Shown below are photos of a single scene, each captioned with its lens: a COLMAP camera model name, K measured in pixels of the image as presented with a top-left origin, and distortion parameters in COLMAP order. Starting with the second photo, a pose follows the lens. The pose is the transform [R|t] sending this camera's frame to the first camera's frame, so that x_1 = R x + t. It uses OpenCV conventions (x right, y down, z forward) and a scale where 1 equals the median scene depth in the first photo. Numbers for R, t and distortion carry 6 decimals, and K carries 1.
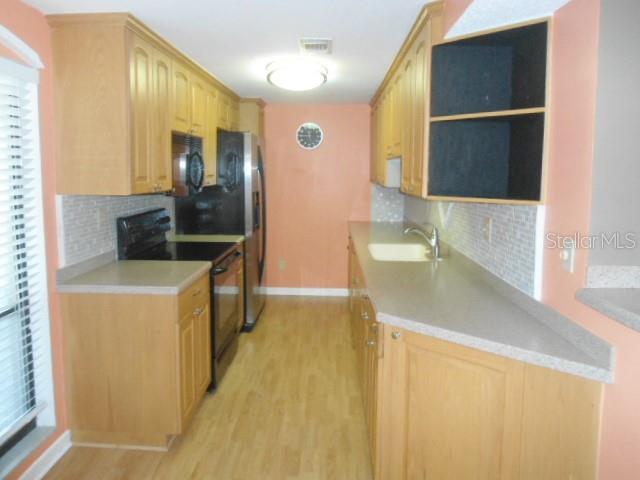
lens RADIAL K [[469.0, 0, 317.4], [0, 469.0, 219.5], [0, 0, 1]] dist [-0.009776, -0.005852]
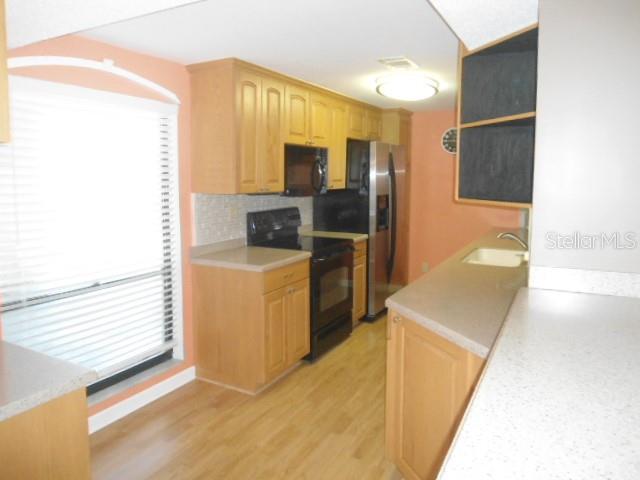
lens RADIAL K [[469.0, 0, 317.4], [0, 469.0, 219.5], [0, 0, 1]] dist [-0.009776, -0.005852]
pose [[0.899882, 0.036554, -0.434599, 0.338835], [-0.042212, 0.999103, -0.003371, 0.012561], [0.434086, 0.021379, 0.900618, -0.078098]]
